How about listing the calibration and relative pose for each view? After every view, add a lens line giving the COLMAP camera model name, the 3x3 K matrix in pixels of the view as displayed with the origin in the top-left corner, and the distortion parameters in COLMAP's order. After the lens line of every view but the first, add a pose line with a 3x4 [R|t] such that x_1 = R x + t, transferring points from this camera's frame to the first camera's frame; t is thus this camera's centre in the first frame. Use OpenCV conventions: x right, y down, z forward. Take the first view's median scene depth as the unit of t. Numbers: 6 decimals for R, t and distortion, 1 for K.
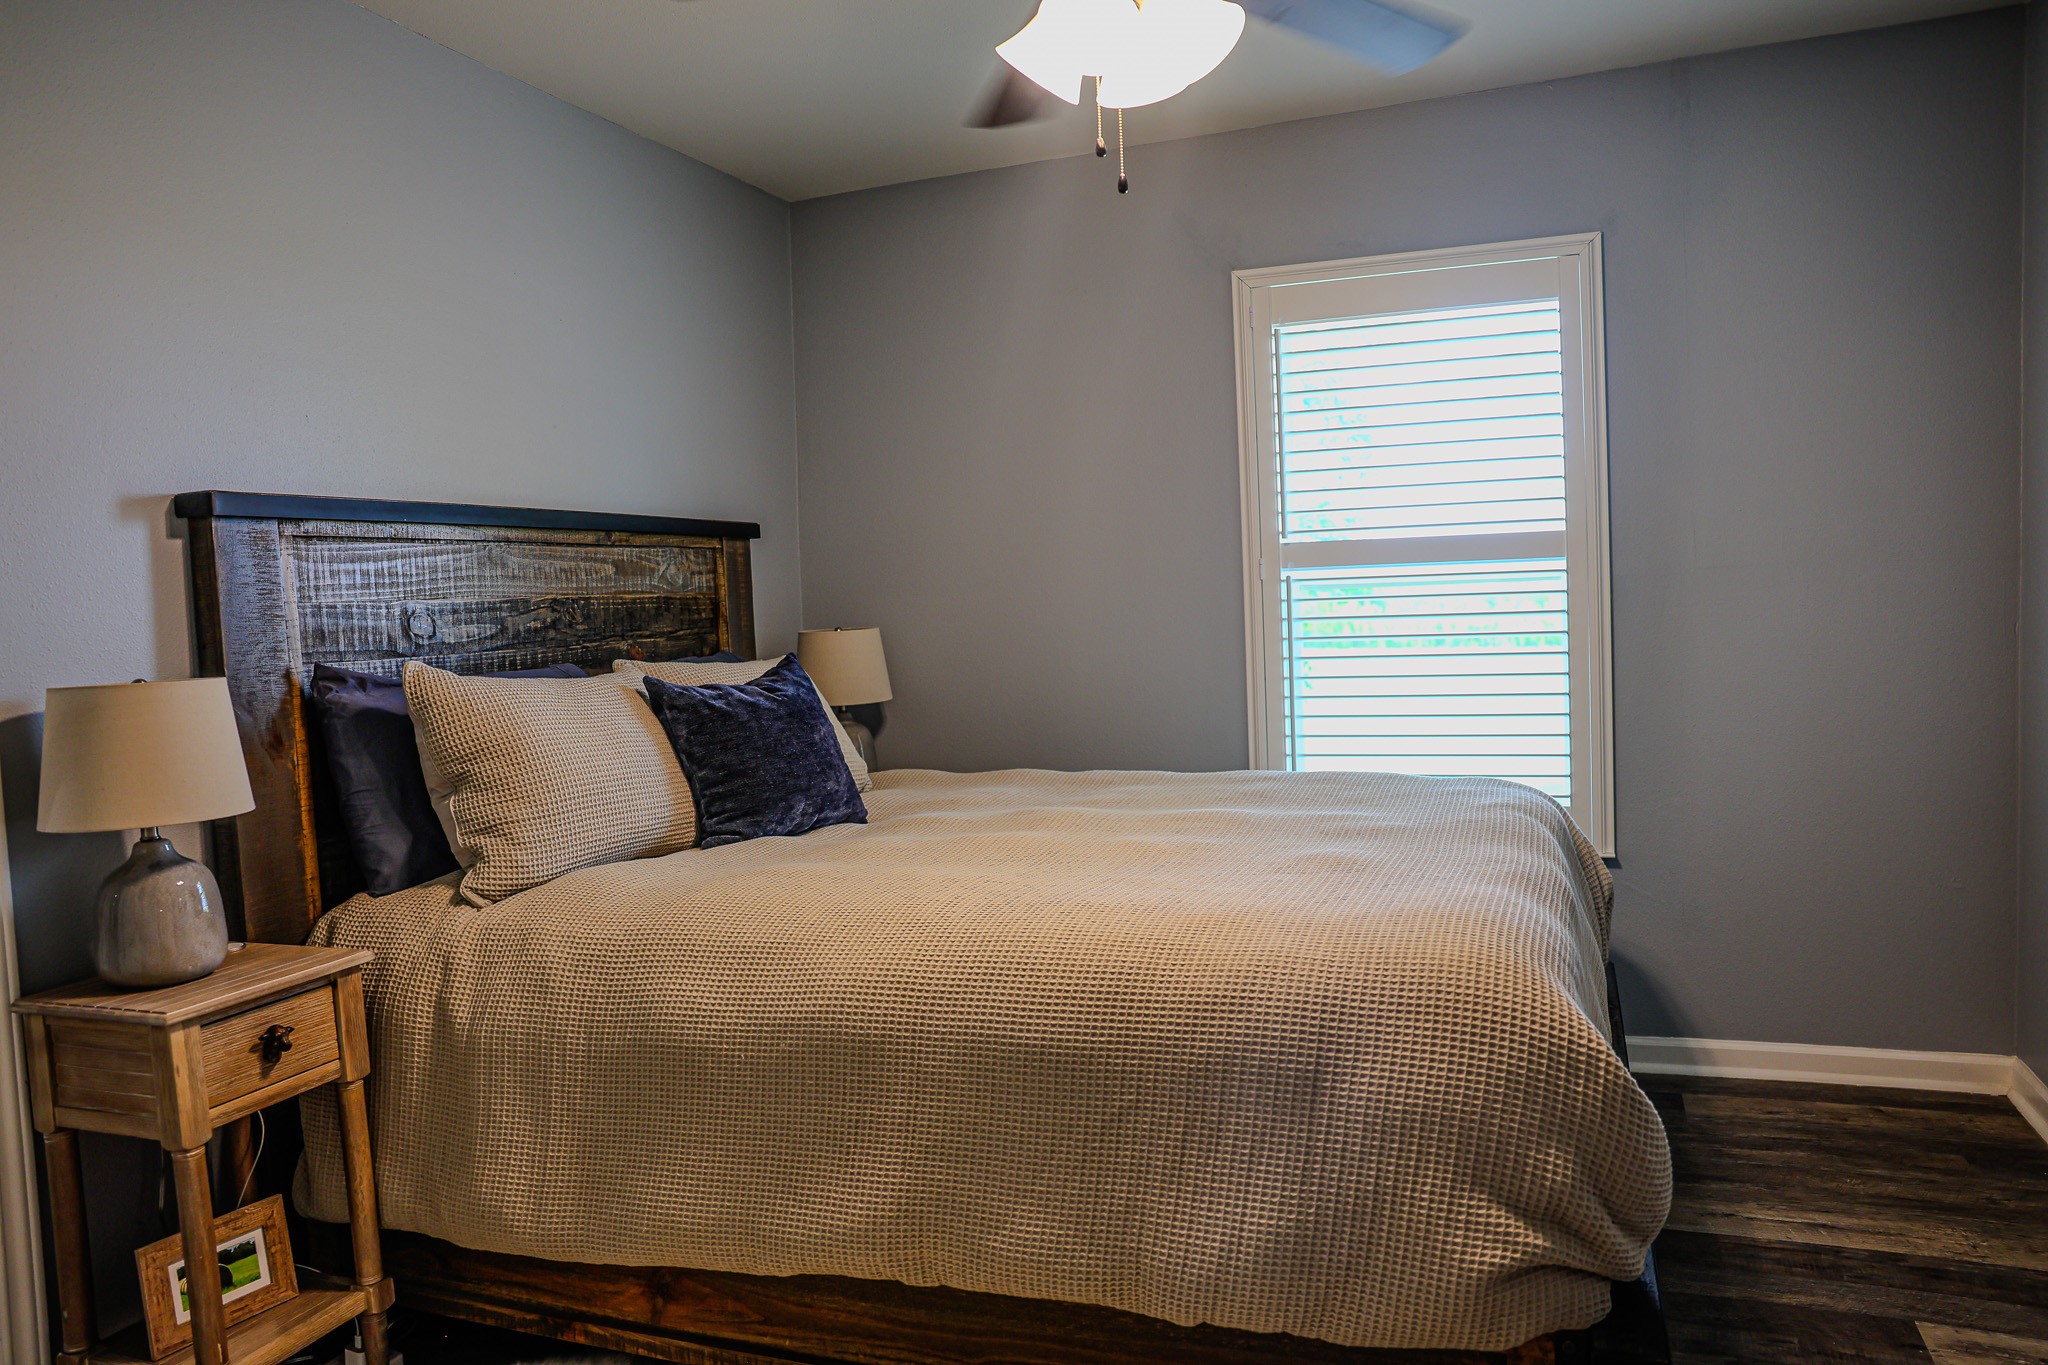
lens RADIAL K [[1401.9, 0, 1024.0], [0, 1401.9, 682.5], [0, 0, 1]] dist [-0.114024, 0.087530]
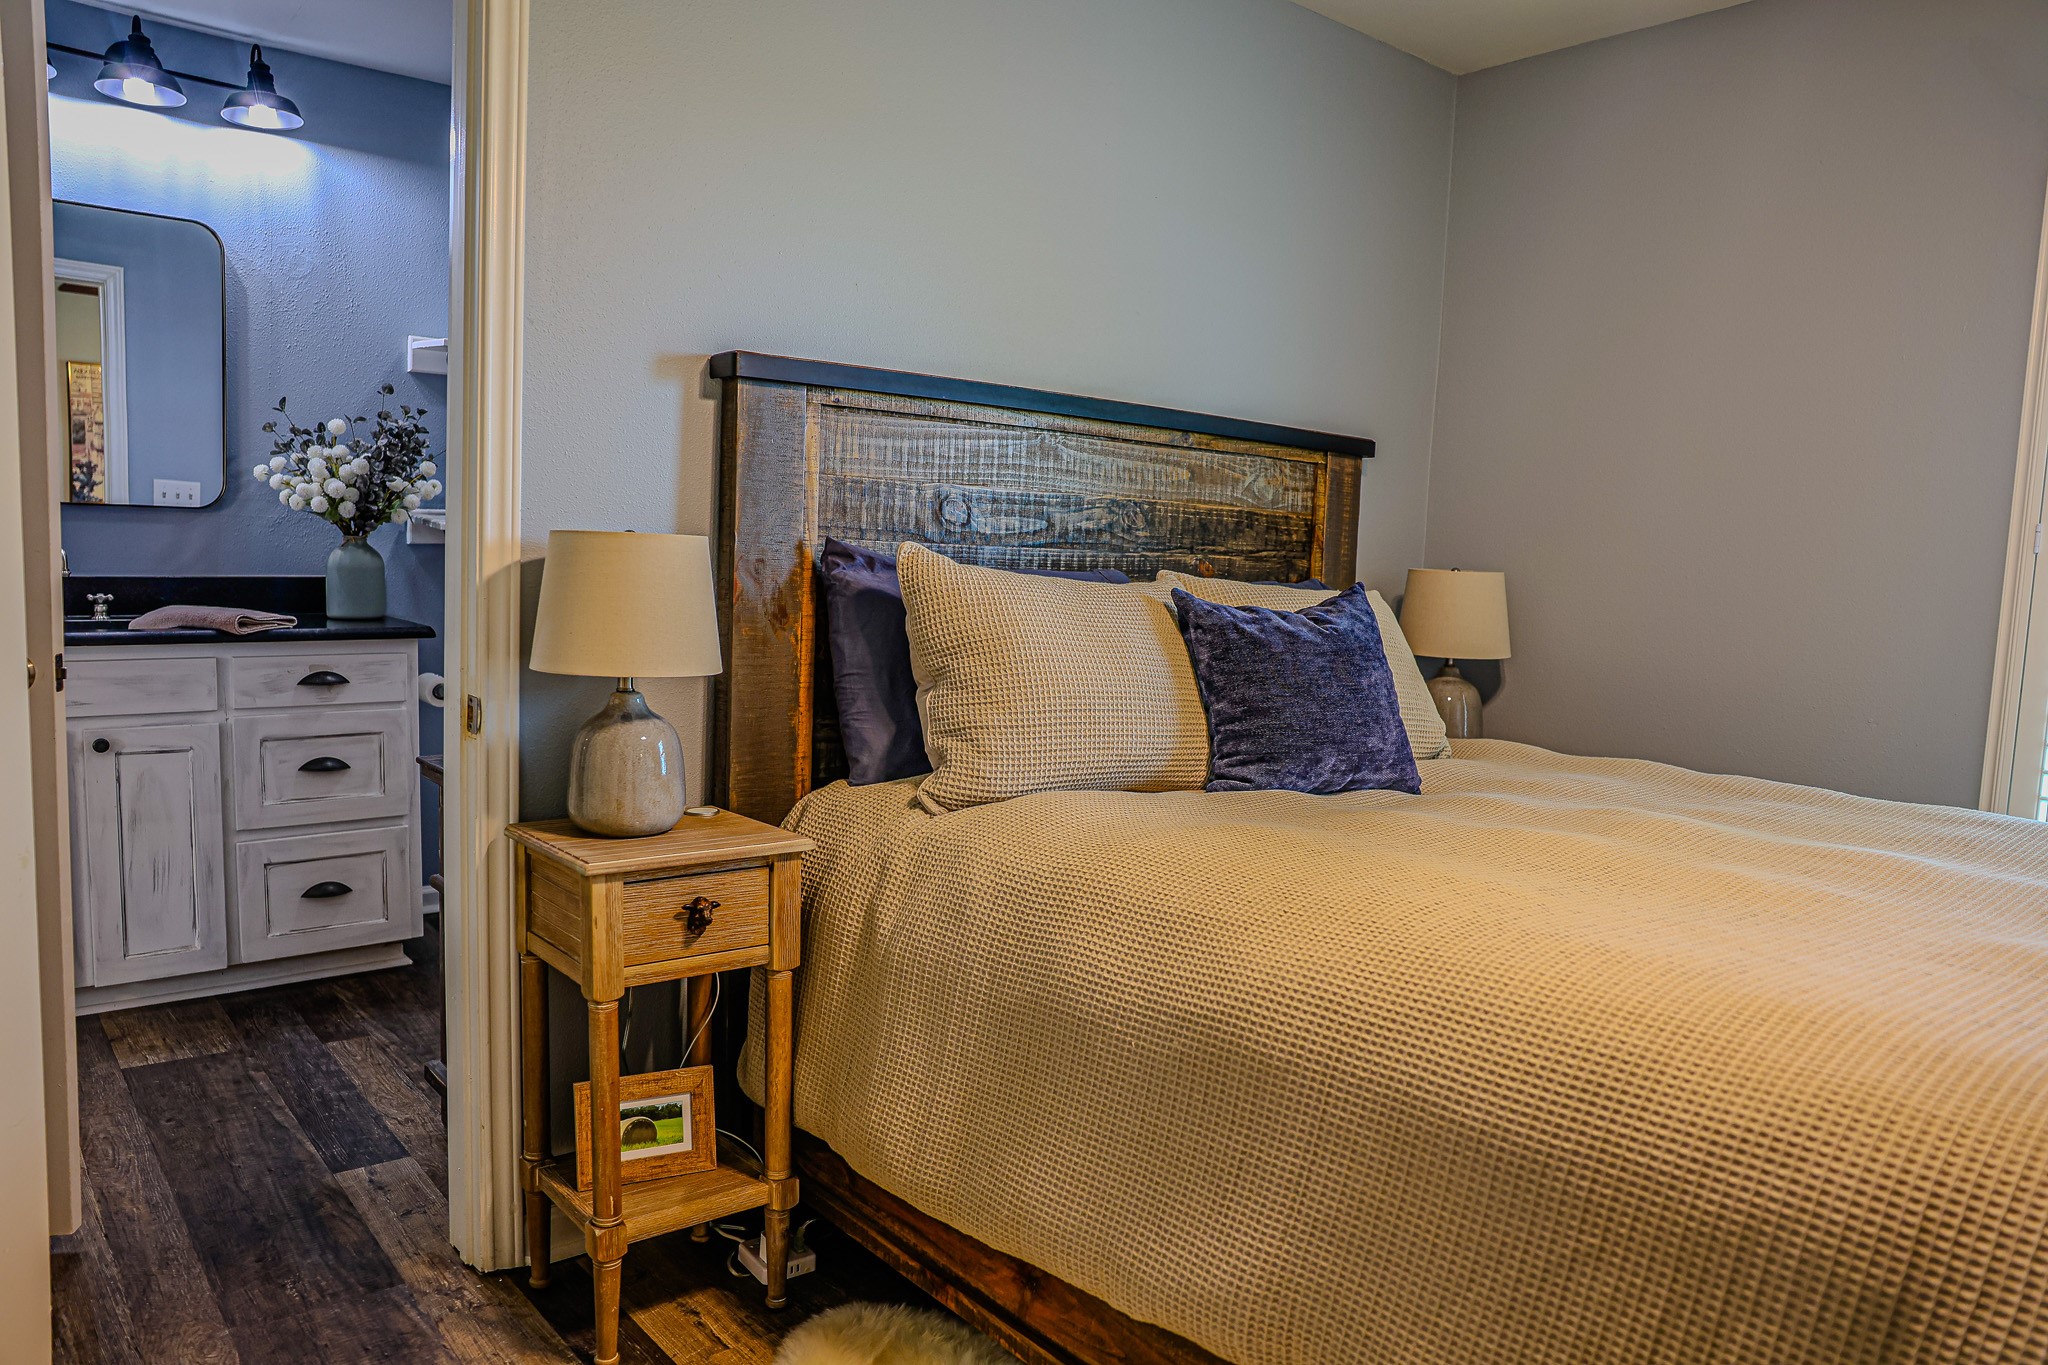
lens RADIAL K [[1401.9, 0, 1024.0], [0, 1401.9, 682.5], [0, 0, 1]] dist [-0.114024, 0.087530]
pose [[0.869612, 0.125740, -0.477456, 0.095328], [-0.109591, 0.992062, 0.061661, 0.013073], [0.481419, -0.001296, 0.876490, 0.224396]]
